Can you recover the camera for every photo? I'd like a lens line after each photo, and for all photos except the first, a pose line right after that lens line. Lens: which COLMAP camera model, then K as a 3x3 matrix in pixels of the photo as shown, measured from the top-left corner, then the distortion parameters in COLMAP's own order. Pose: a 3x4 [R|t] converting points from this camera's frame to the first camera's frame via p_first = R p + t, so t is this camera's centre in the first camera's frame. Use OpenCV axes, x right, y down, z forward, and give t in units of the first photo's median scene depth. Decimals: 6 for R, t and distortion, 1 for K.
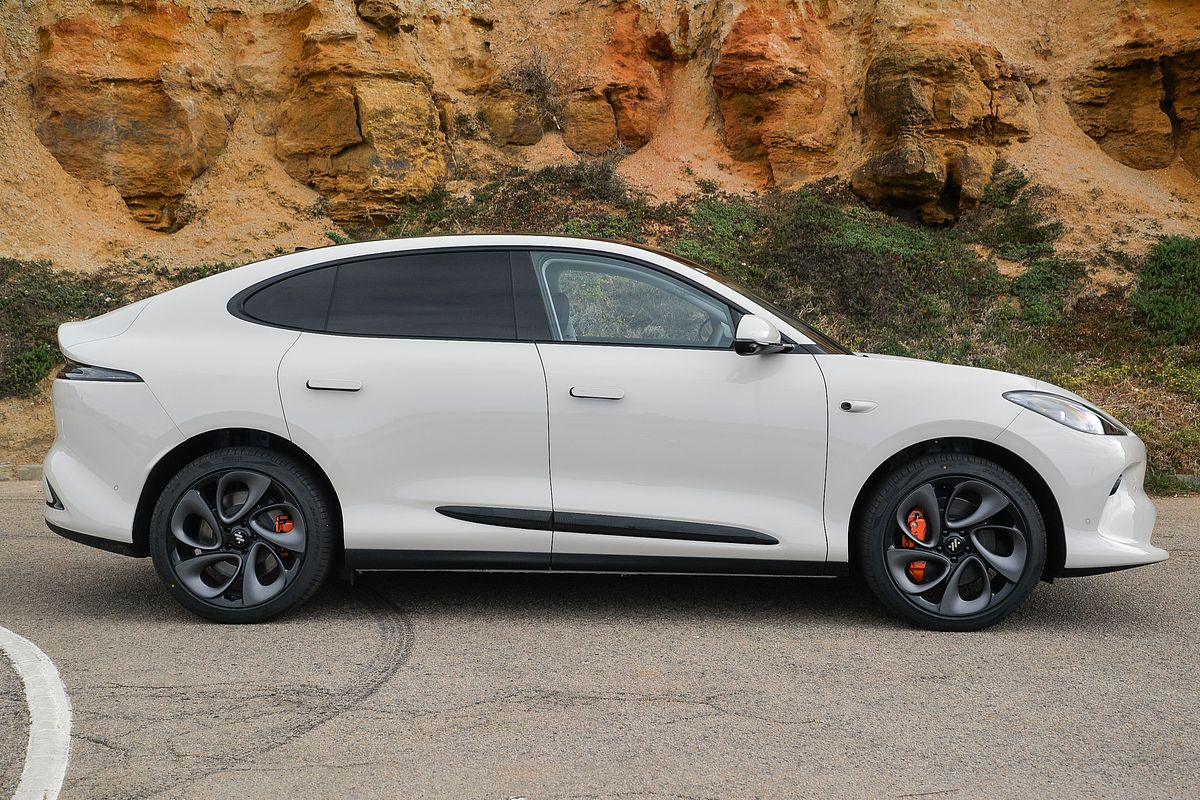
lens RADIAL K [[1661.2, 0, 600.0], [0, 1661.2, 399.3], [0, 0, 1]] dist [0.044063, 0.000000]
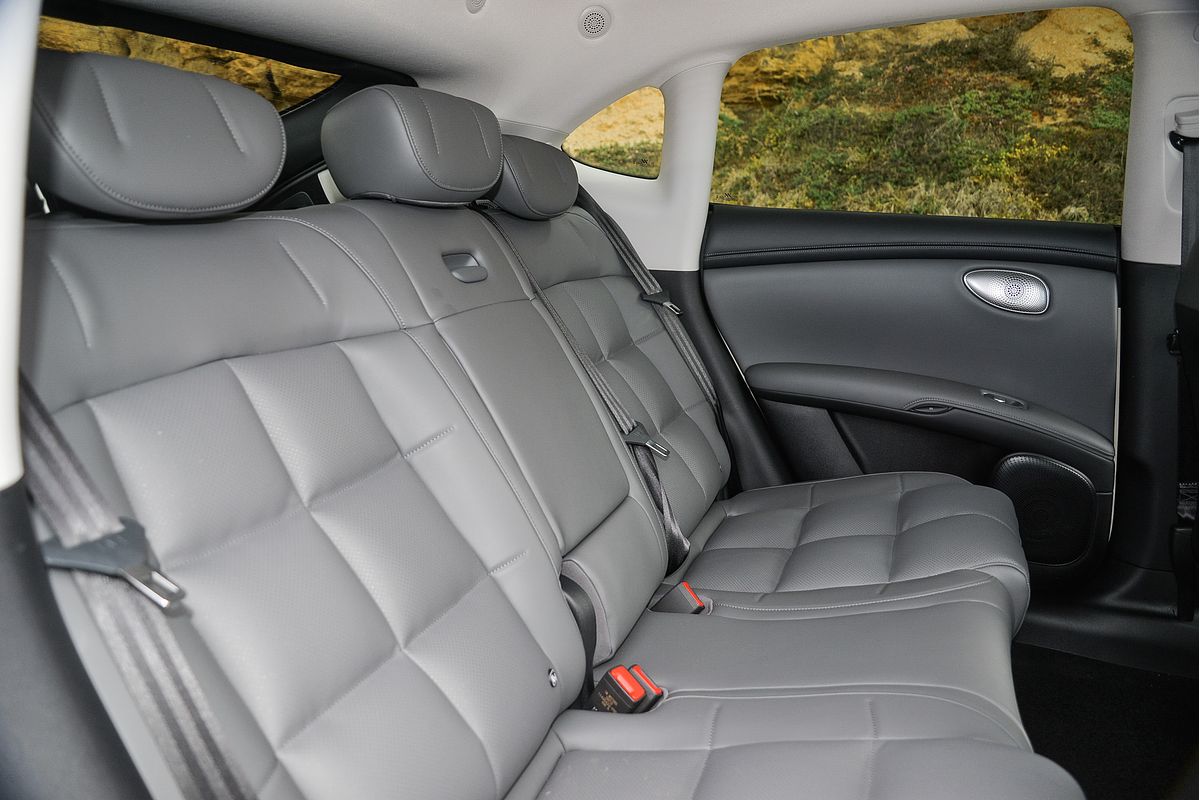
lens RADIAL K [[827.2, 0, 599.7], [0, 827.2, 401.5], [0, 0, 1]] dist [-0.055142, -0.002283]
pose [[0.941403, 0.080120, -0.327629, -0.048013], [-0.017366, 0.981602, 0.190147, -0.018396], [0.336836, -0.173315, 0.925475, 0.455455]]
